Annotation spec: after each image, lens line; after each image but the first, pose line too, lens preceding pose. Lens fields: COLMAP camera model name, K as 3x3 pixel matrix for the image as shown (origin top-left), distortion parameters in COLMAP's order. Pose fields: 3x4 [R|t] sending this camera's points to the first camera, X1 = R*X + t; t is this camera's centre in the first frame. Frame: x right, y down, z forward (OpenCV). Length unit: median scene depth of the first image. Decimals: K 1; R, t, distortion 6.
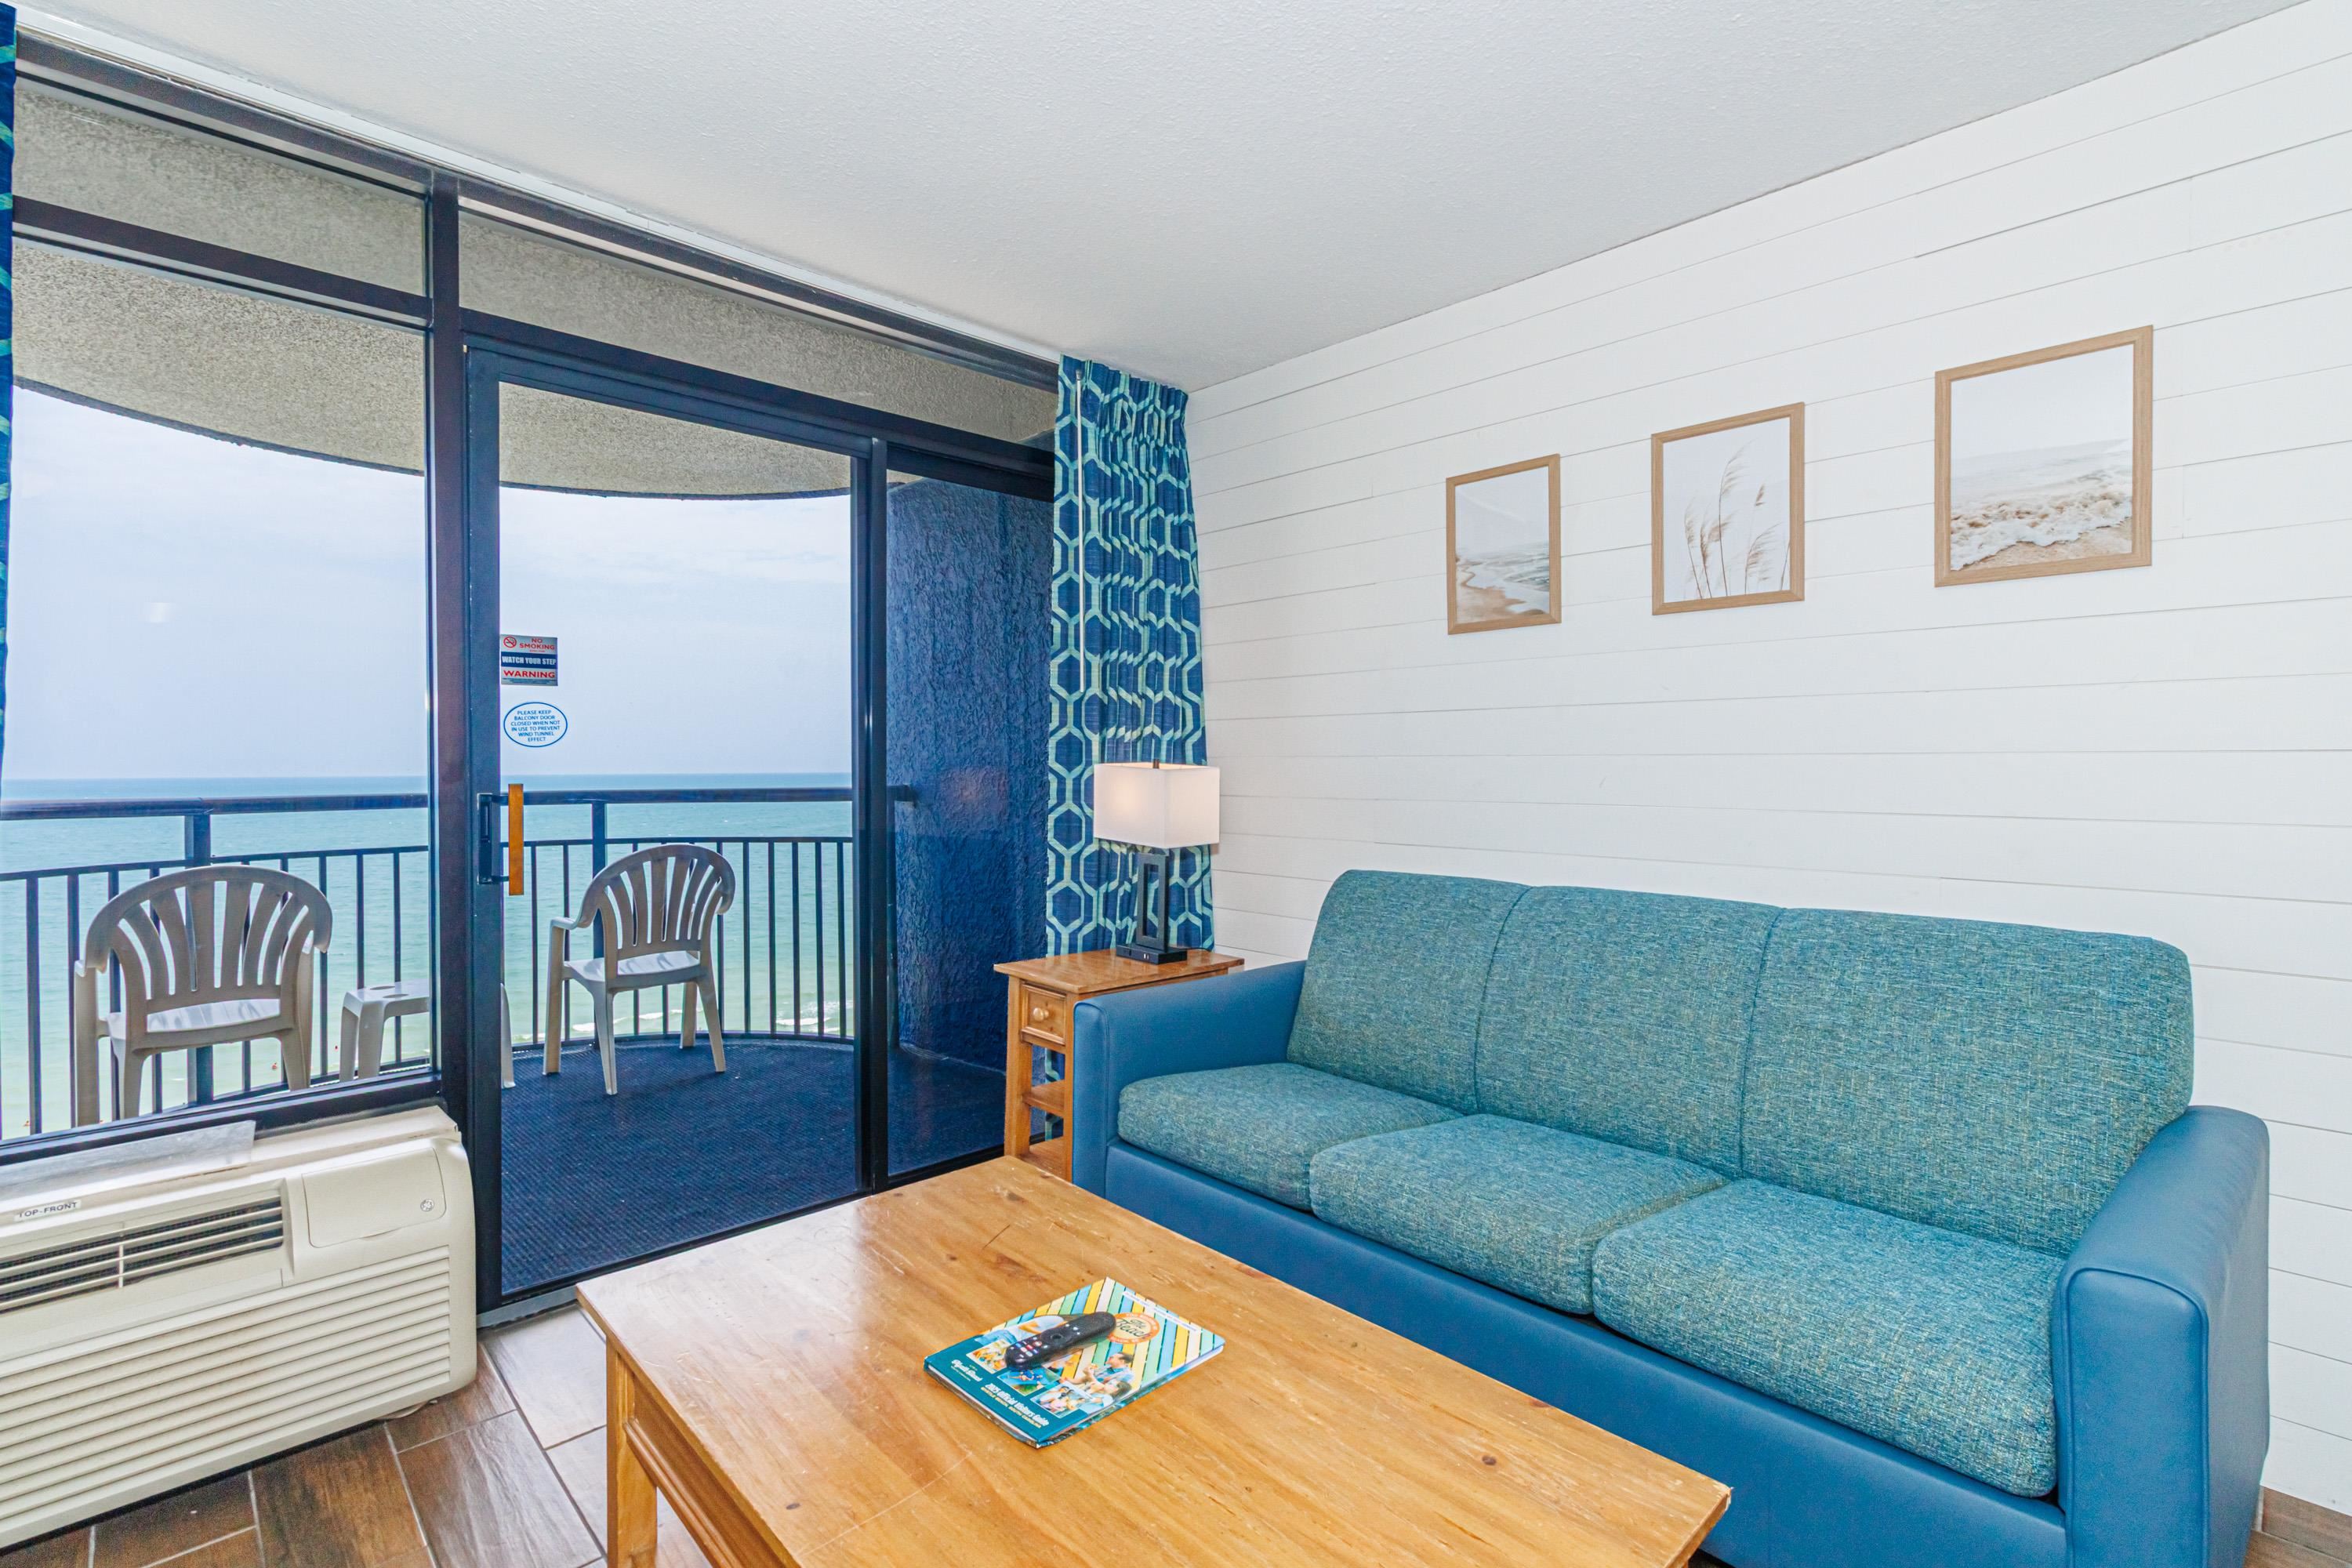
lens RADIAL K [[1084.8, 0, 1172.4], [0, 1084.8, 773.4], [0, 0, 1]] dist [0.001242, 0.001138]
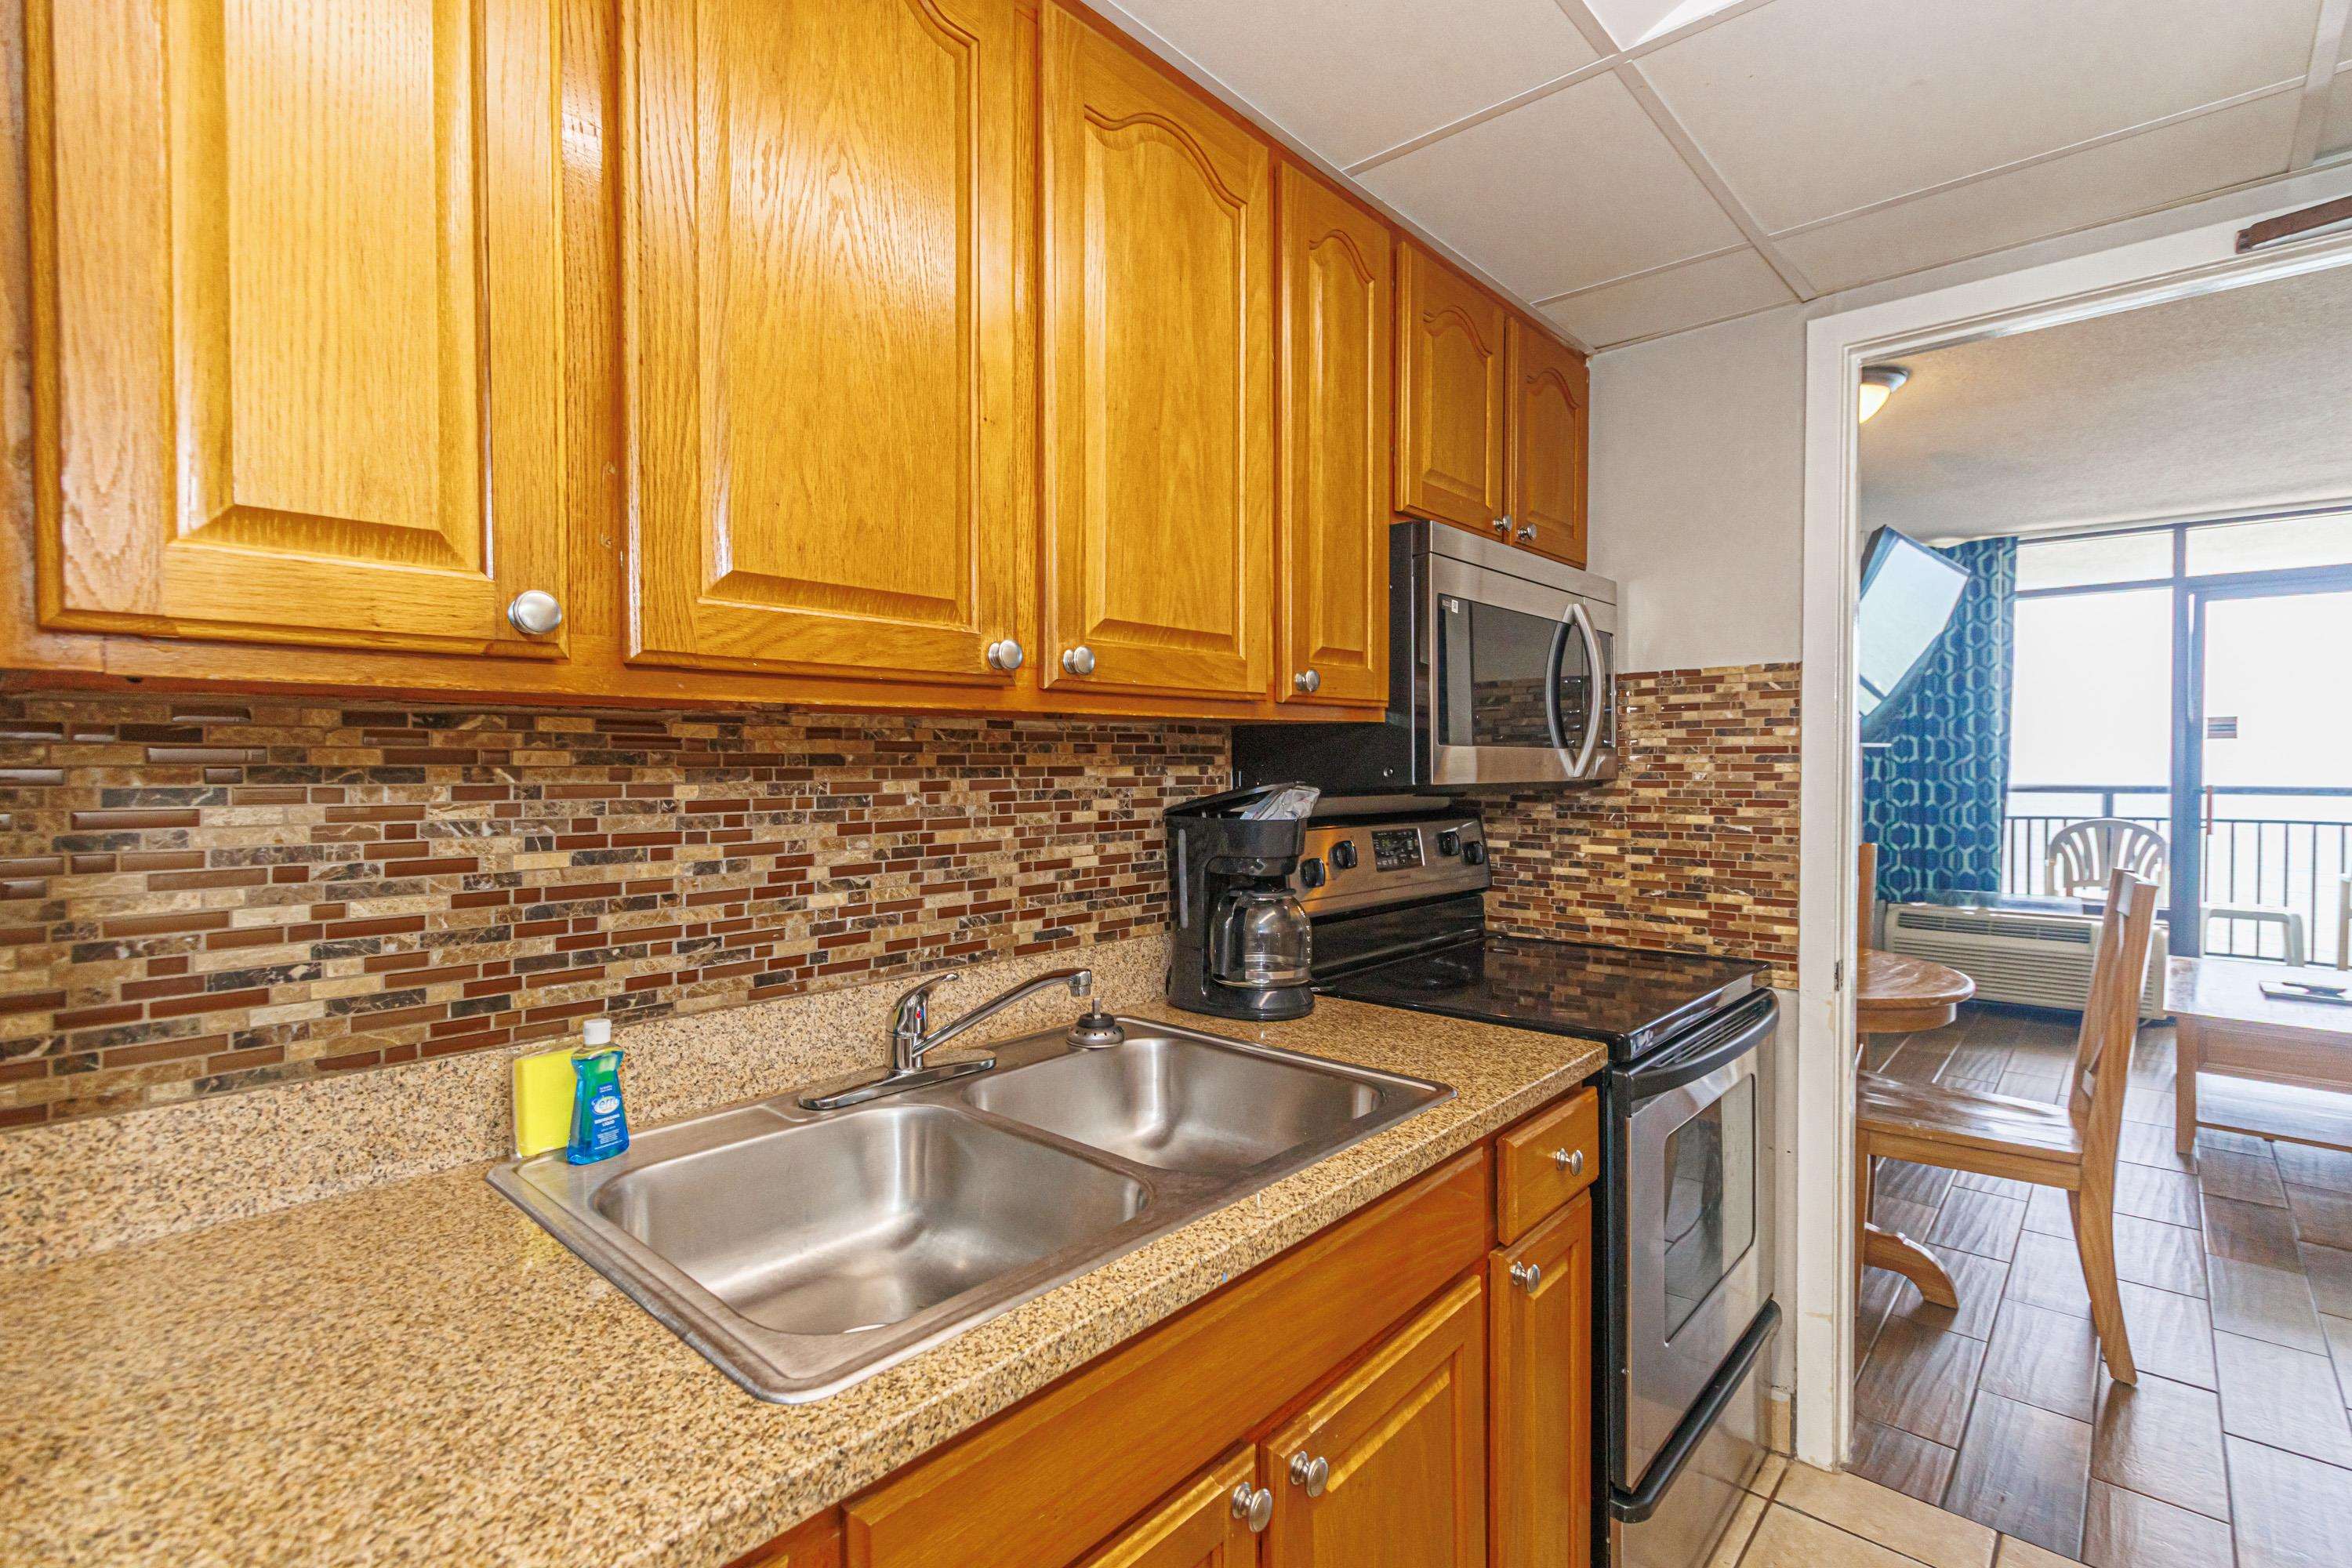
lens RADIAL K [[1084.8, 0, 1164.6], [0, 1084.8, 770.2], [0, 0, 1]] dist [0.001242, 0.001138]
pose [[0.067354, 0.020296, -0.997523, 1.361895], [-0.004105, 0.999790, 0.020065, -0.052038], [0.997721, 0.002743, 0.067423, -1.189280]]
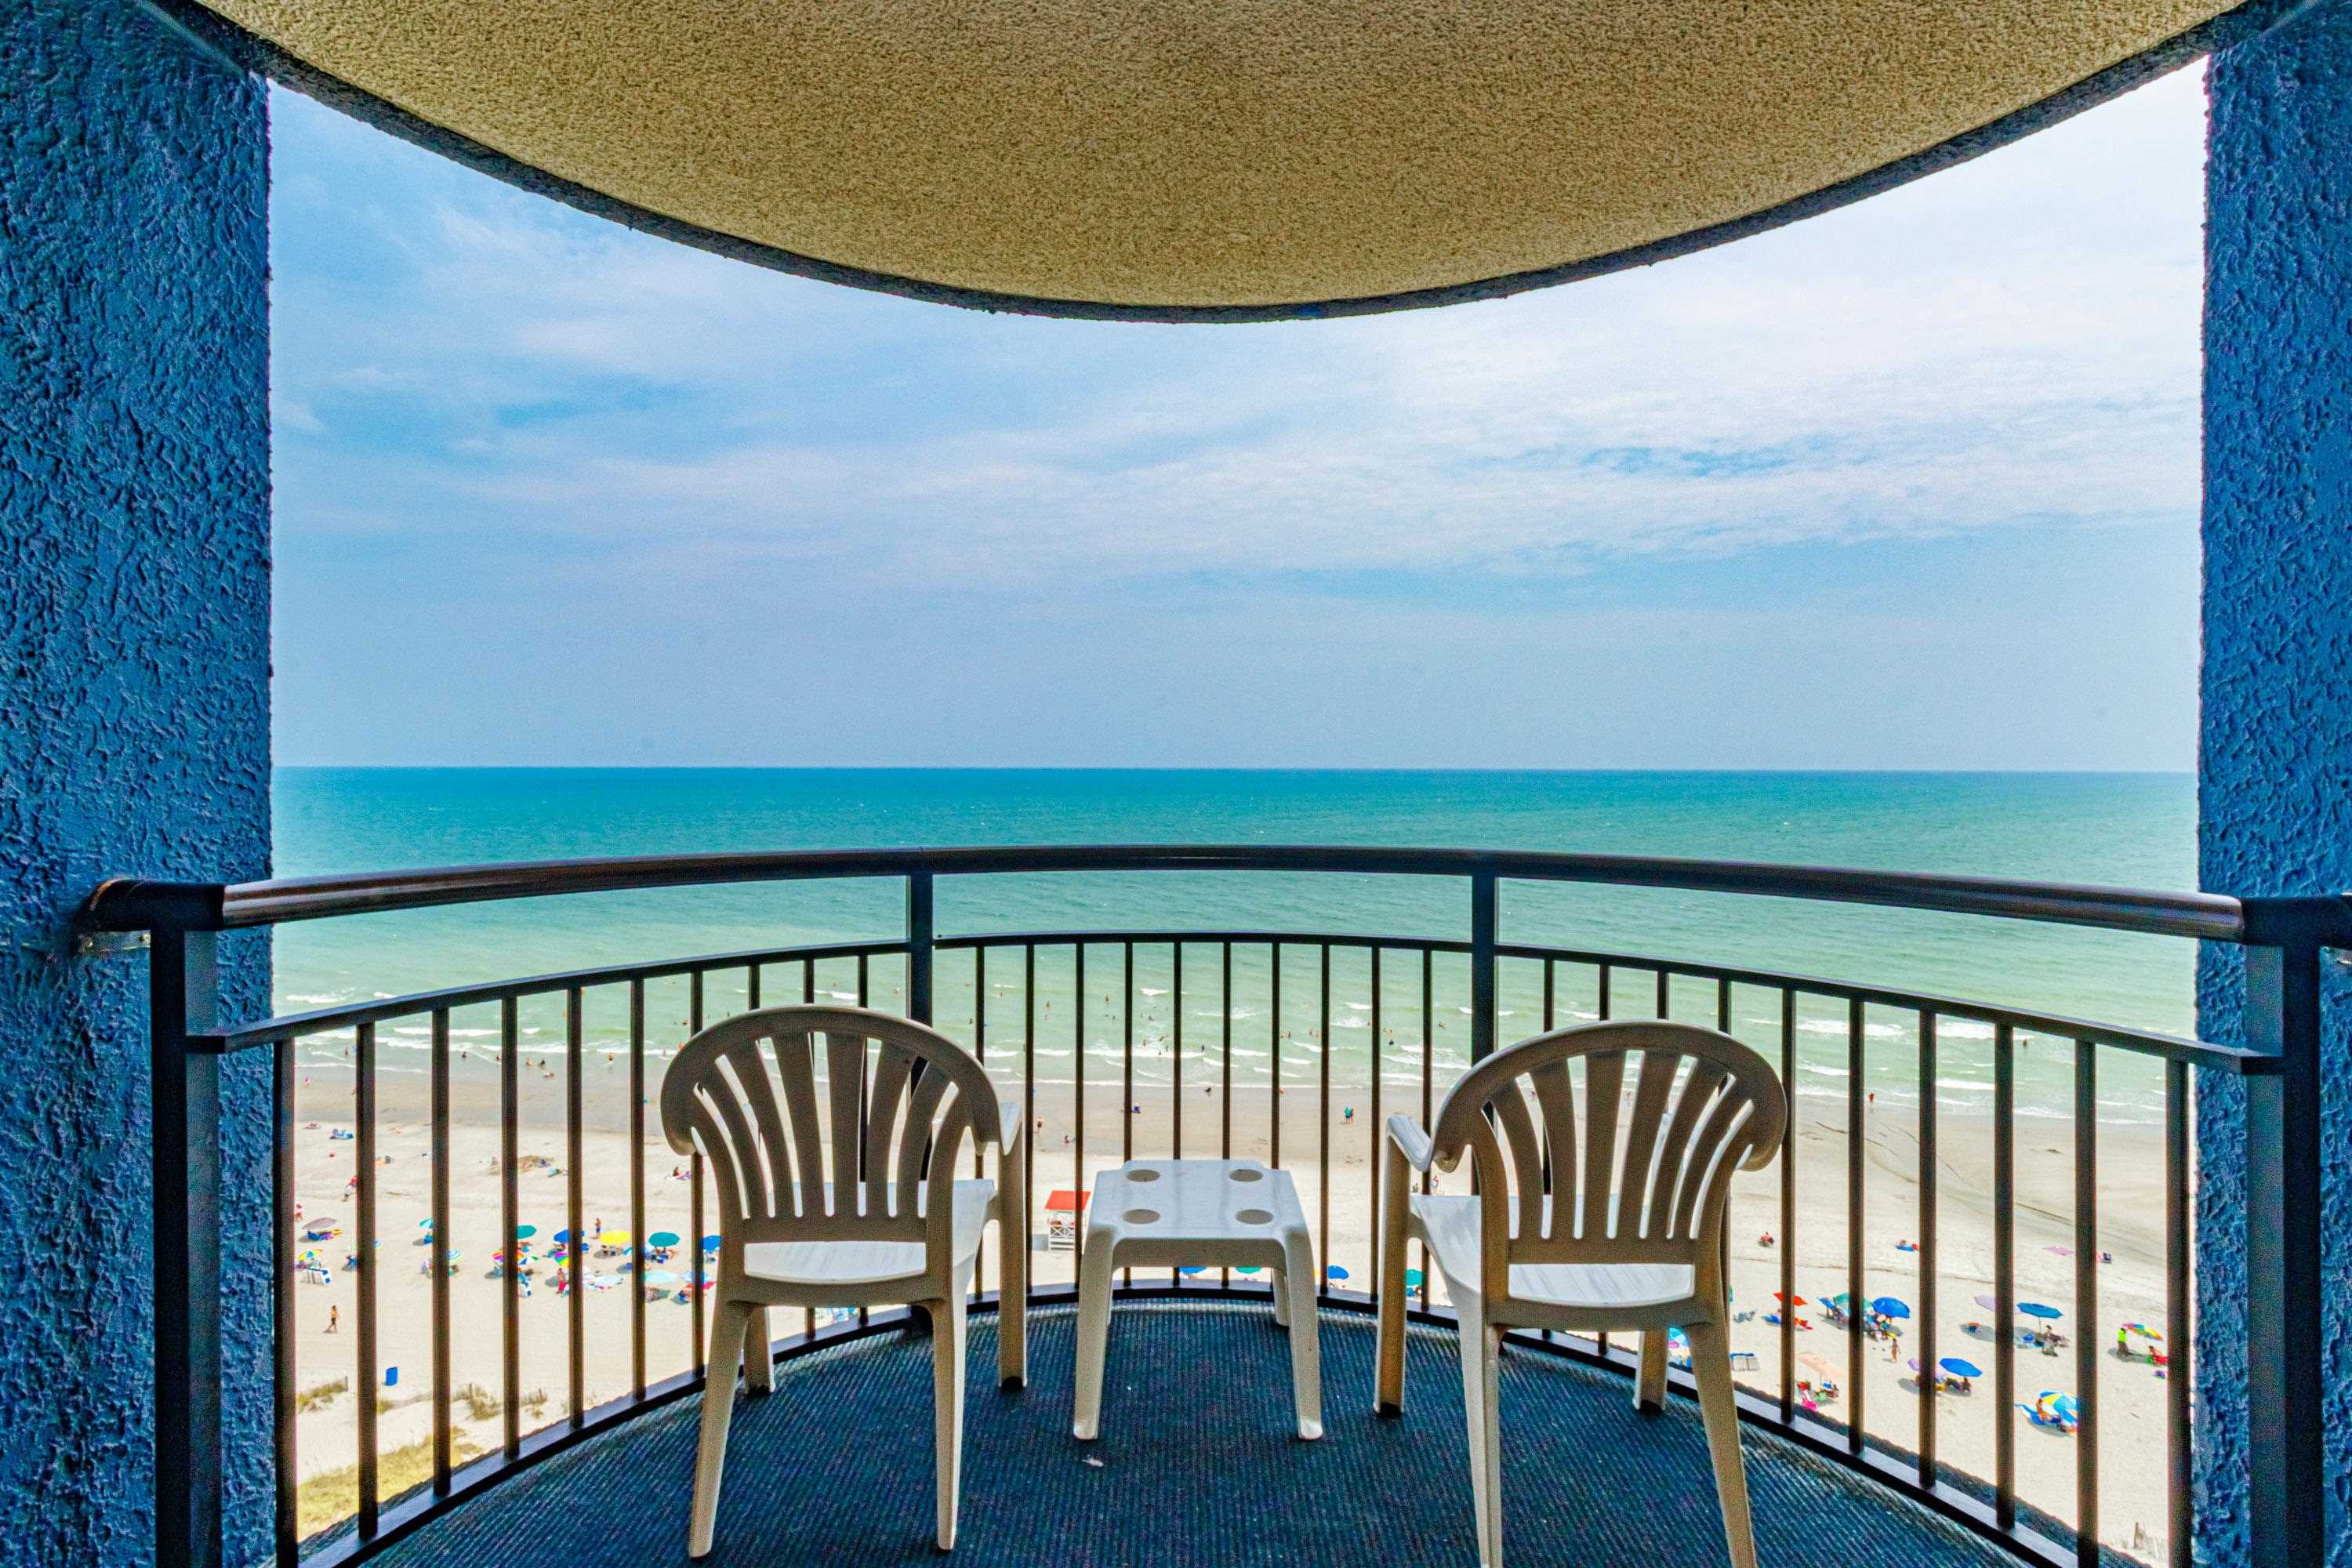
lens RADIAL K [[1084.8, 0, 1162.7], [0, 1084.8, 774.8], [0, 0, 1]] dist [0.001242, 0.001138]
pose [[0.696364, 0.010695, -0.717609, -0.502004], [-0.011827, 0.999924, 0.003426, -0.042079], [0.717591, 0.006101, 0.696438, 1.005712]]
